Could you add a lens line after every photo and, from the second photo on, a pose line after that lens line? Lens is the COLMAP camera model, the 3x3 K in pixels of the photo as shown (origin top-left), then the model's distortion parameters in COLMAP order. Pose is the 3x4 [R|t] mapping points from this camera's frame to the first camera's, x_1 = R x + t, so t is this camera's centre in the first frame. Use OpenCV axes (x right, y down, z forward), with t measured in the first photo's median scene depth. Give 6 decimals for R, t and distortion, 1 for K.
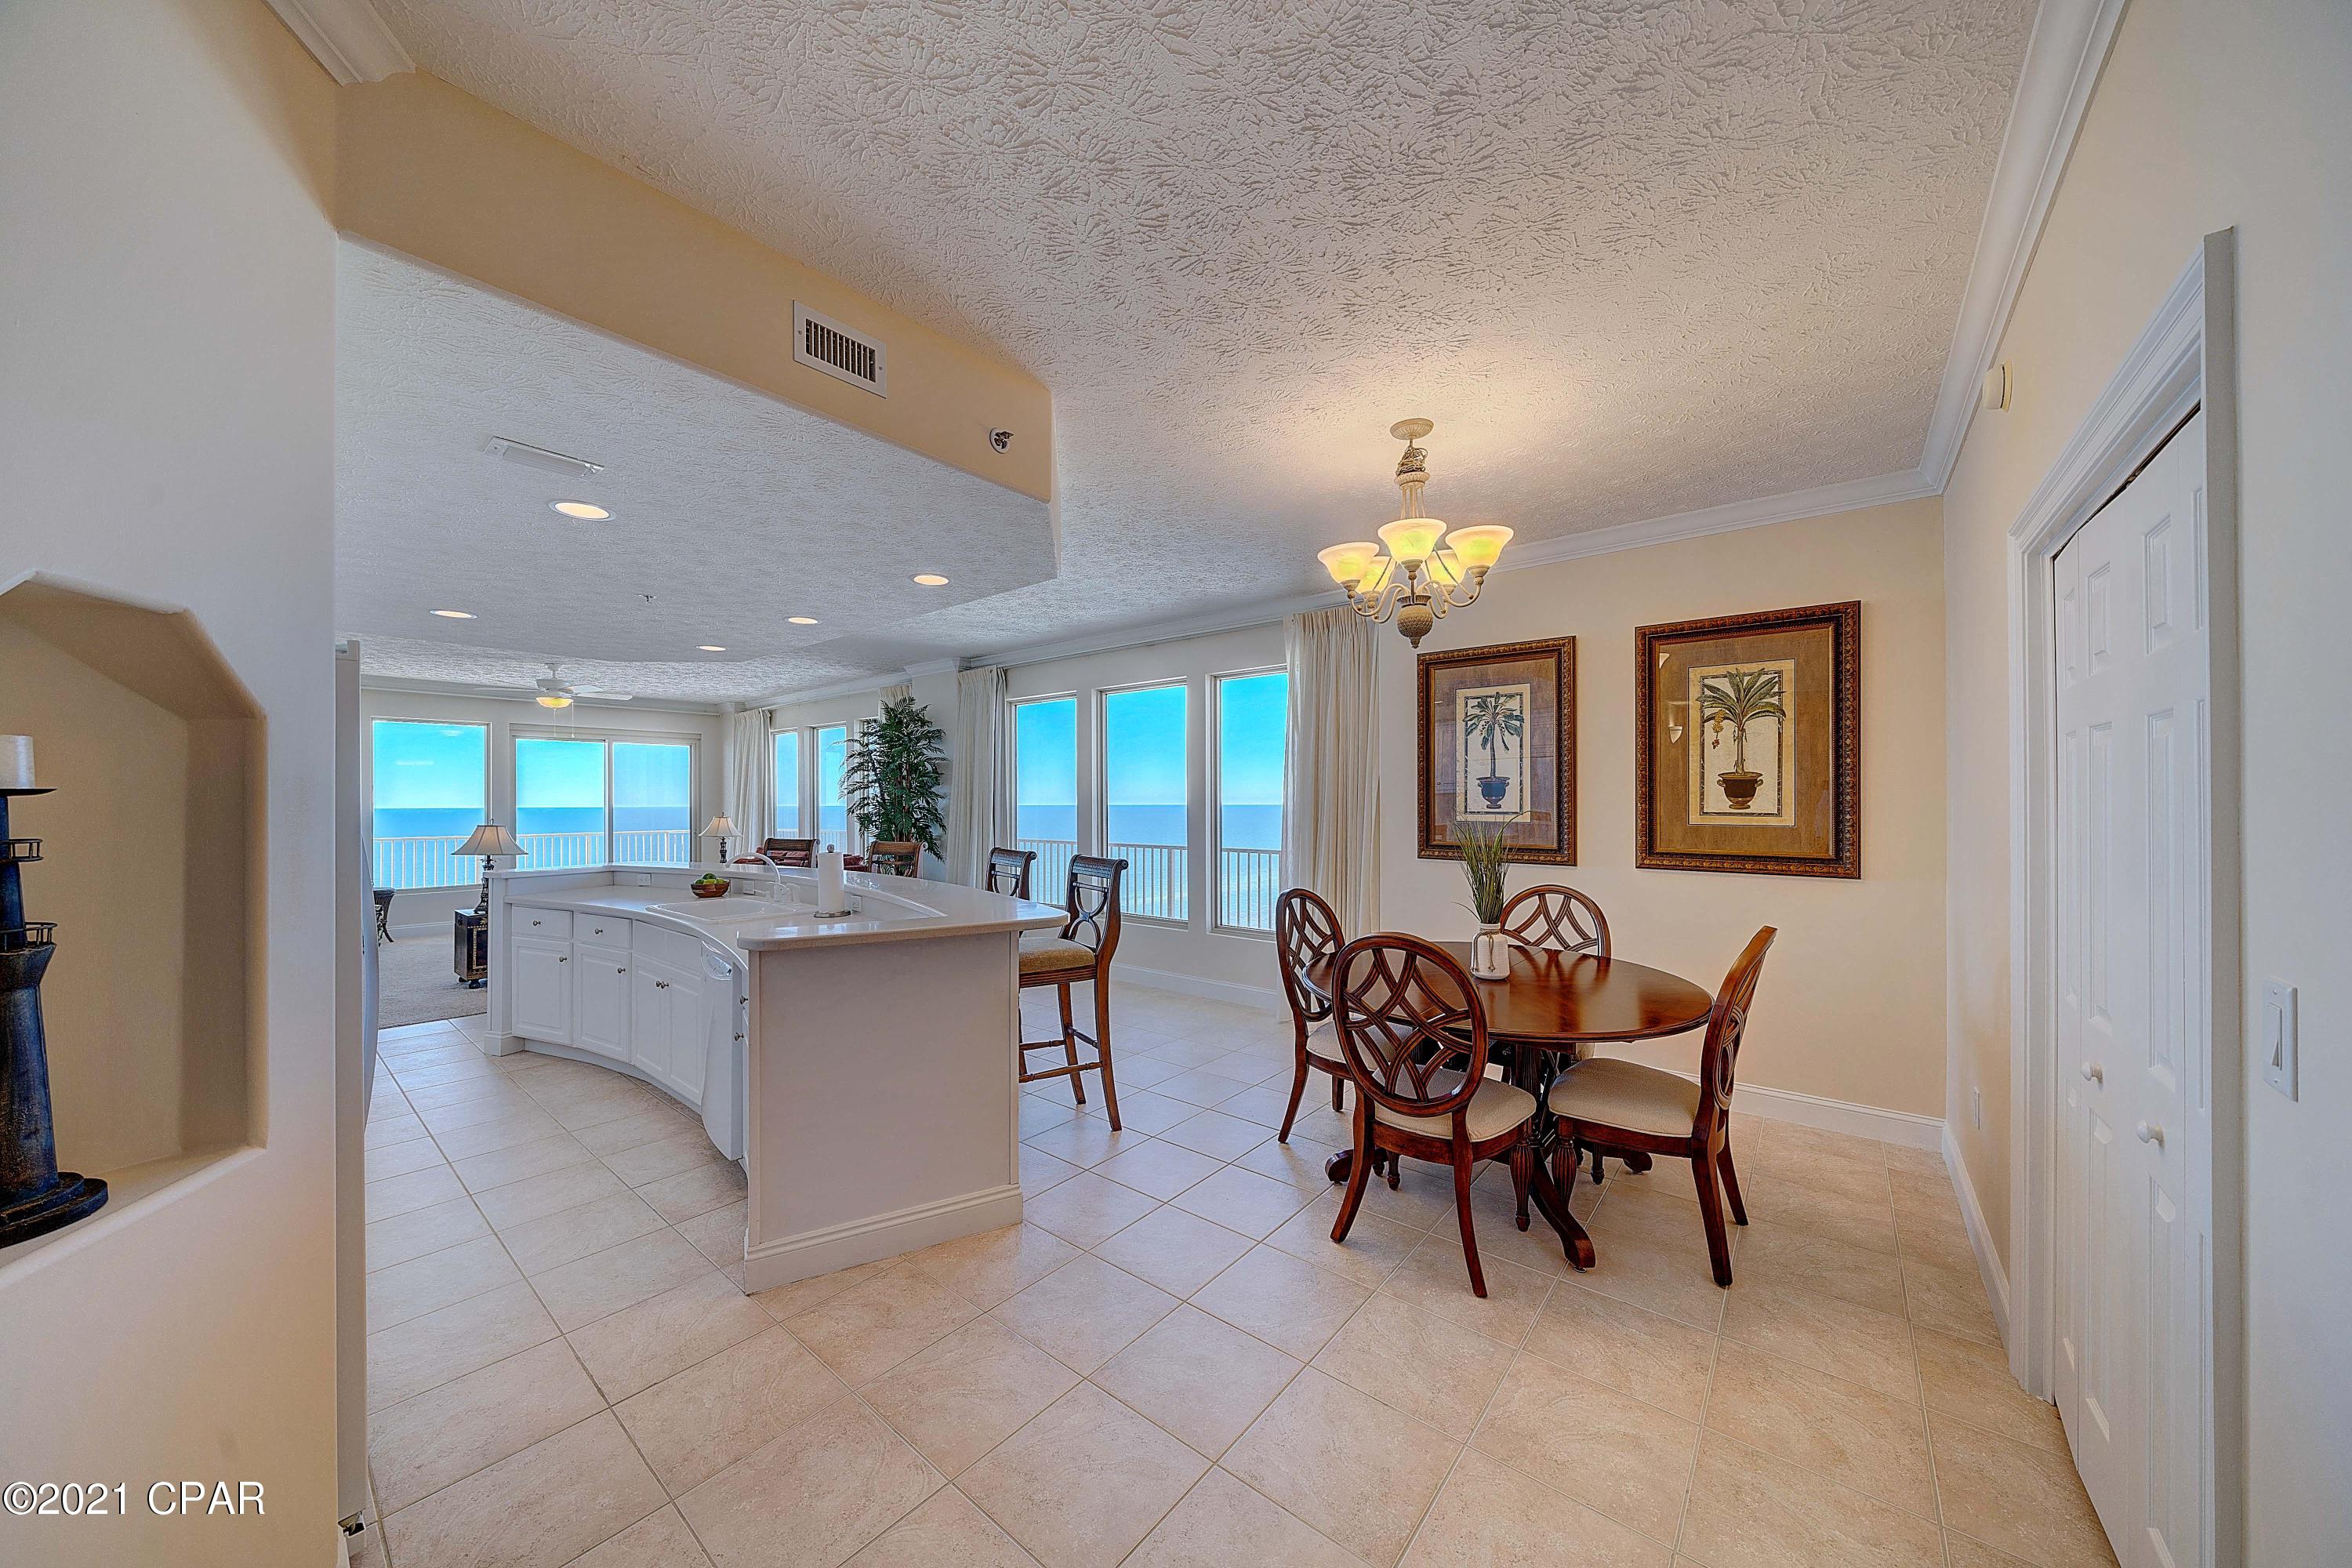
lens RADIAL K [[807.0, 0, 1163.6], [0, 807.0, 800.1], [0, 0, 1]] dist [-0.003978, -0.000222]
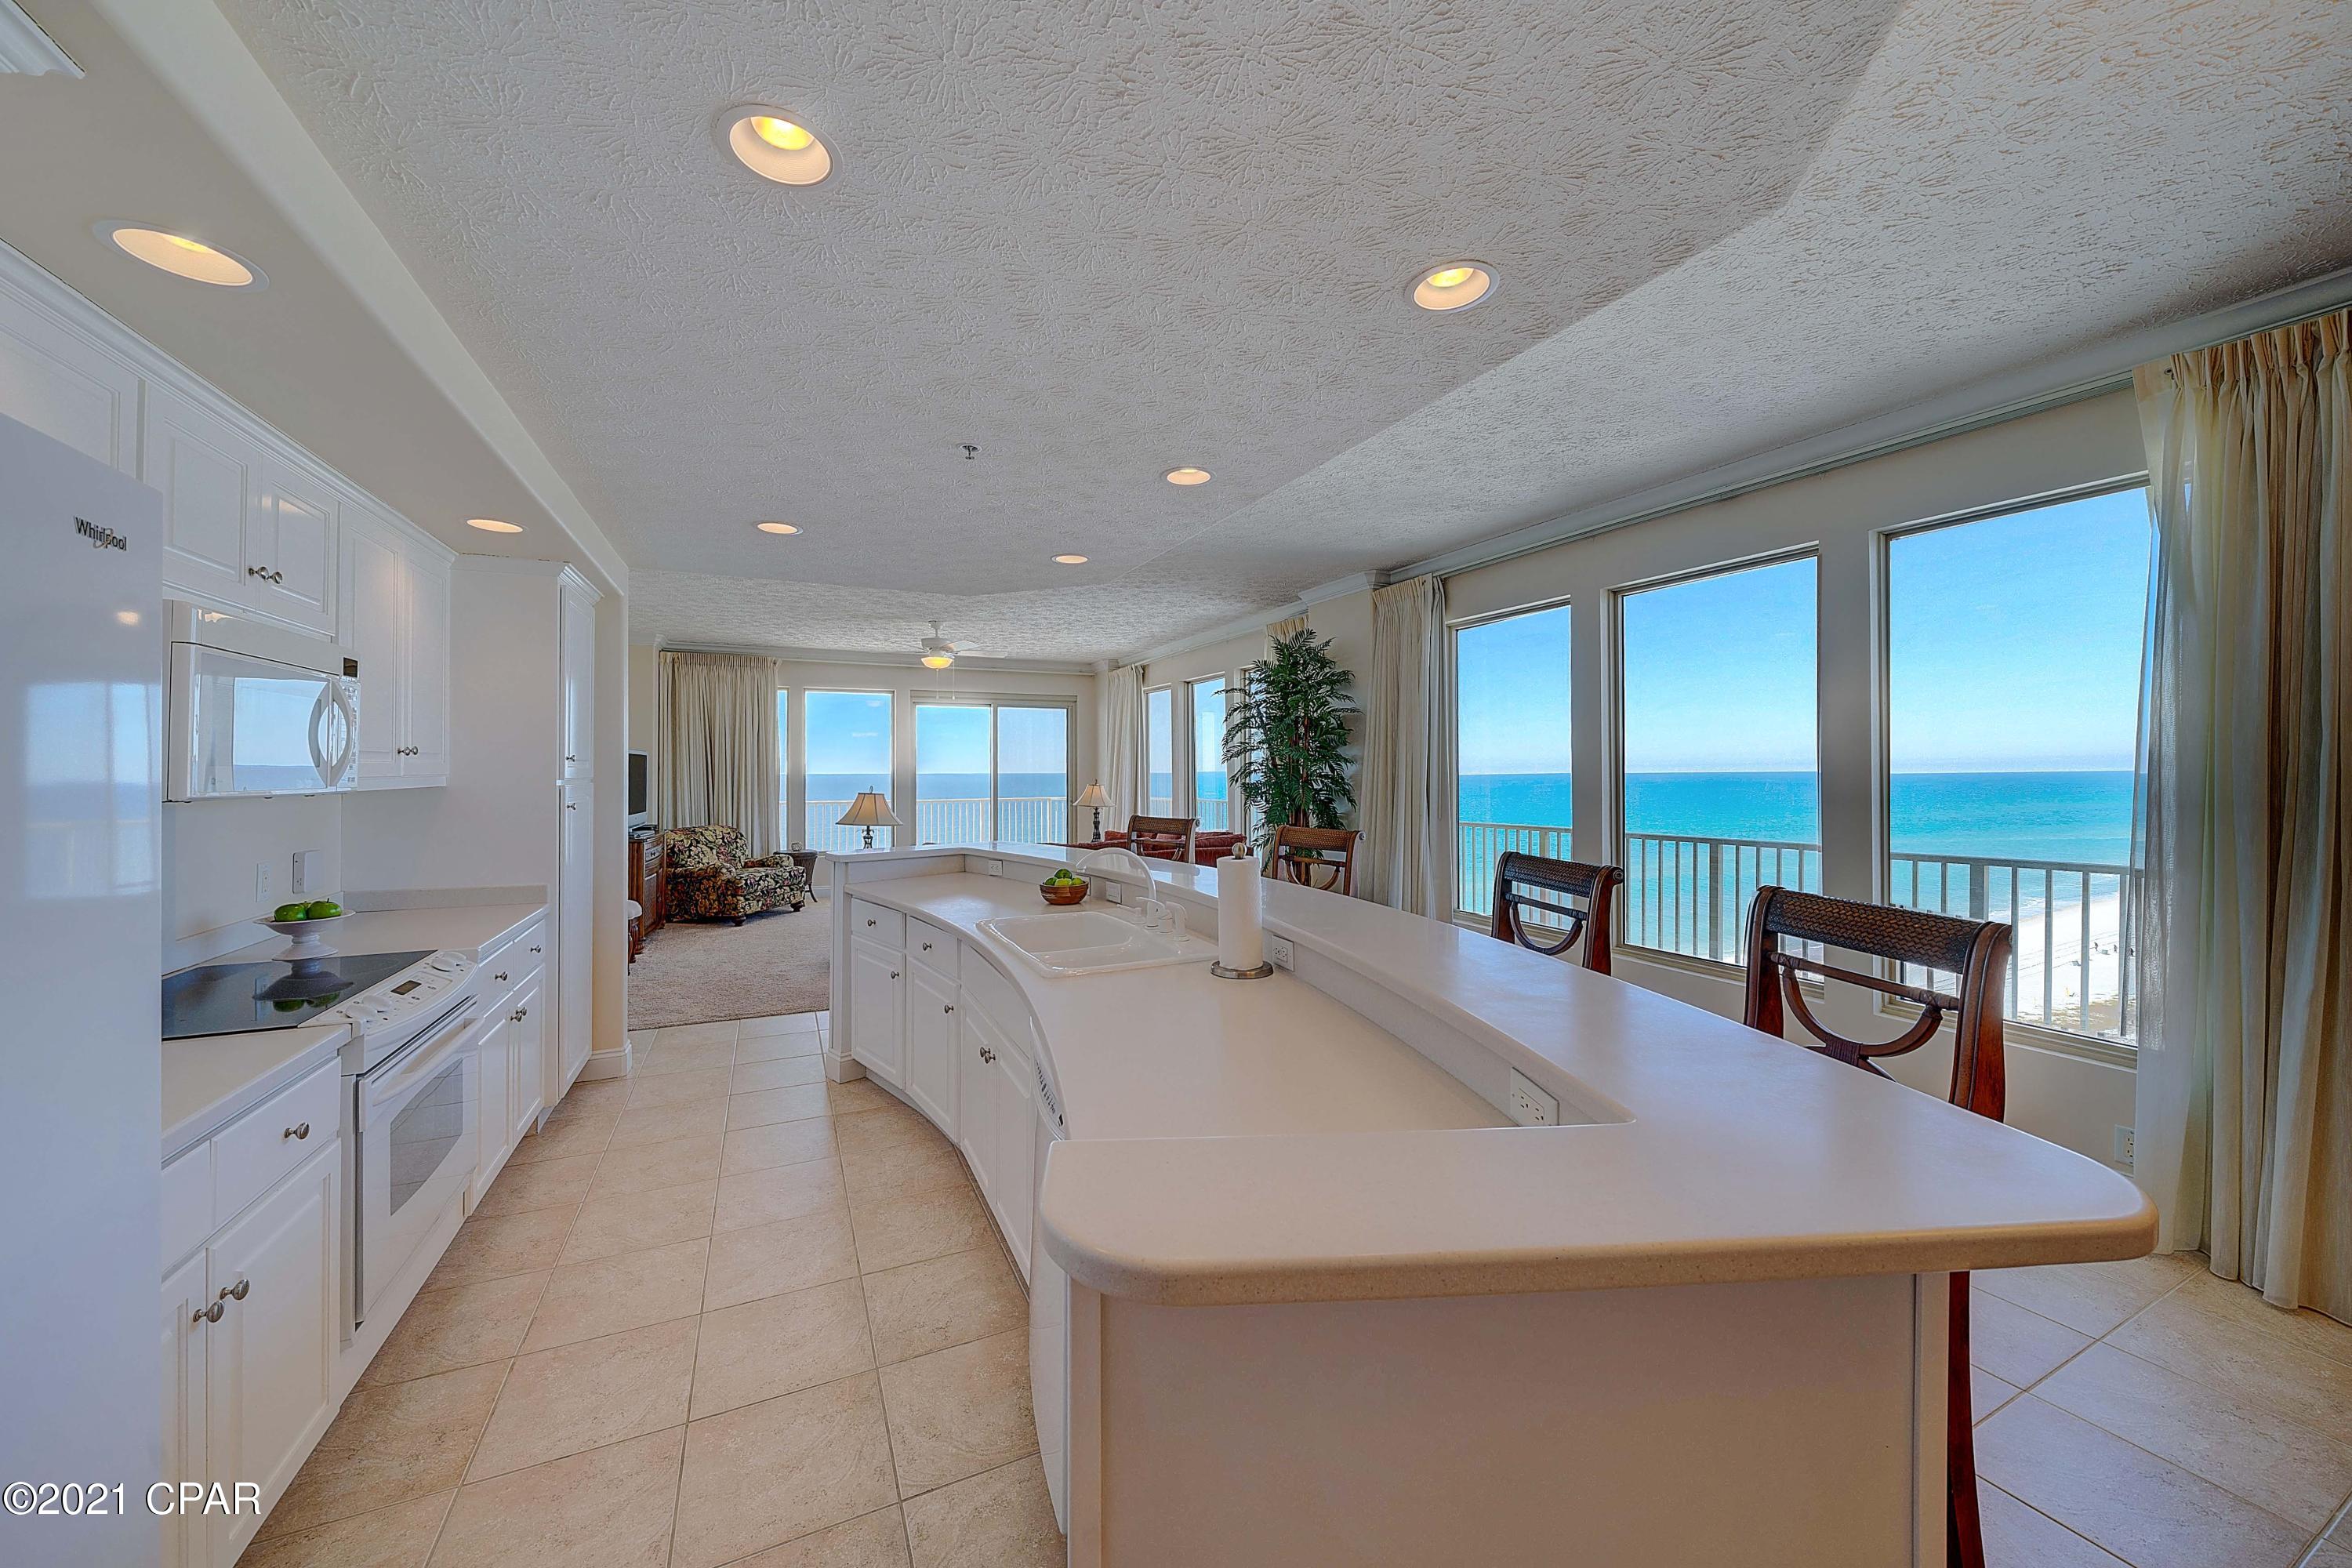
lens RADIAL K [[838.0, 0, 1148.4], [0, 838.0, 767.0], [0, 0, 1]] dist [-0.002006, -0.000151]
pose [[0.901291, -0.000232, -0.433214, -0.108142], [0.000139, 1.000000, -0.000247, 0.001603], [0.433214, 0.000162, 0.901291, 0.223428]]
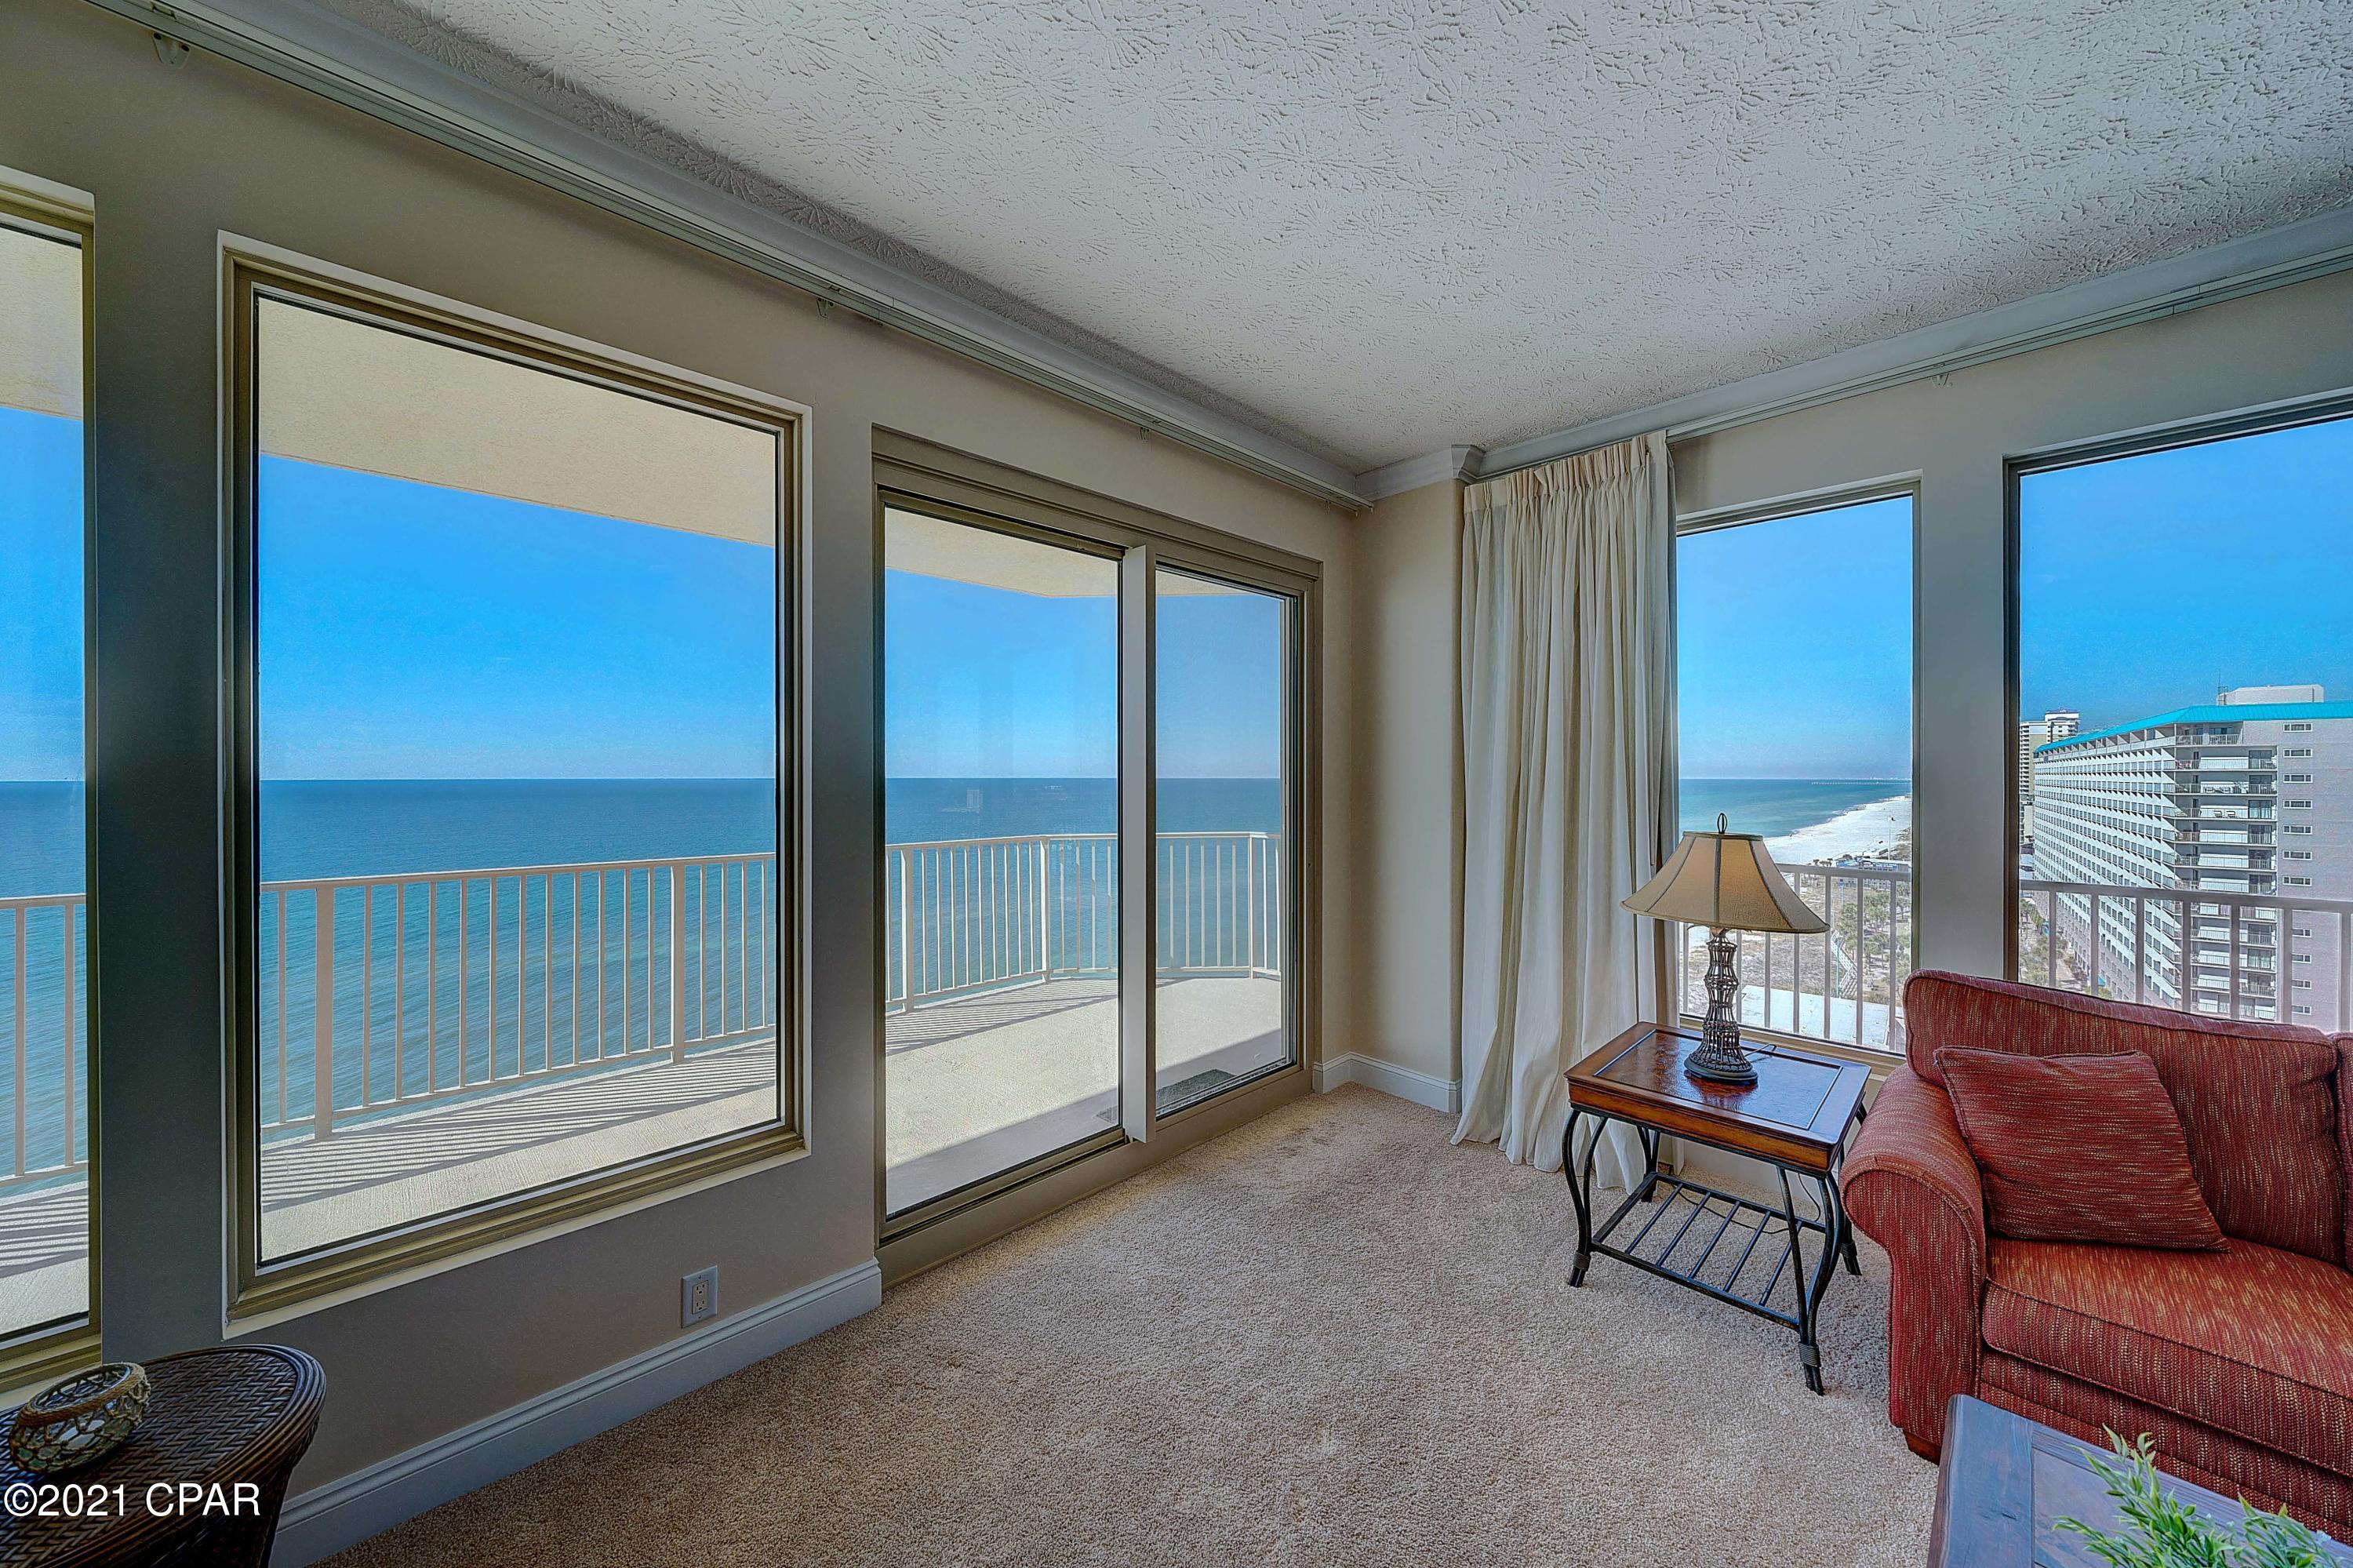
lens RADIAL K [[816.4, 0, 1151.2], [0, 816.4, 781.4], [0, 0, 1]] dist [-0.005575, -0.000066]
pose [[0.992926, 0.004437, -0.118652, -0.859737], [-0.003061, 0.999926, 0.011775, 0.004708], [0.118696, -0.011329, 0.992866, 0.944146]]
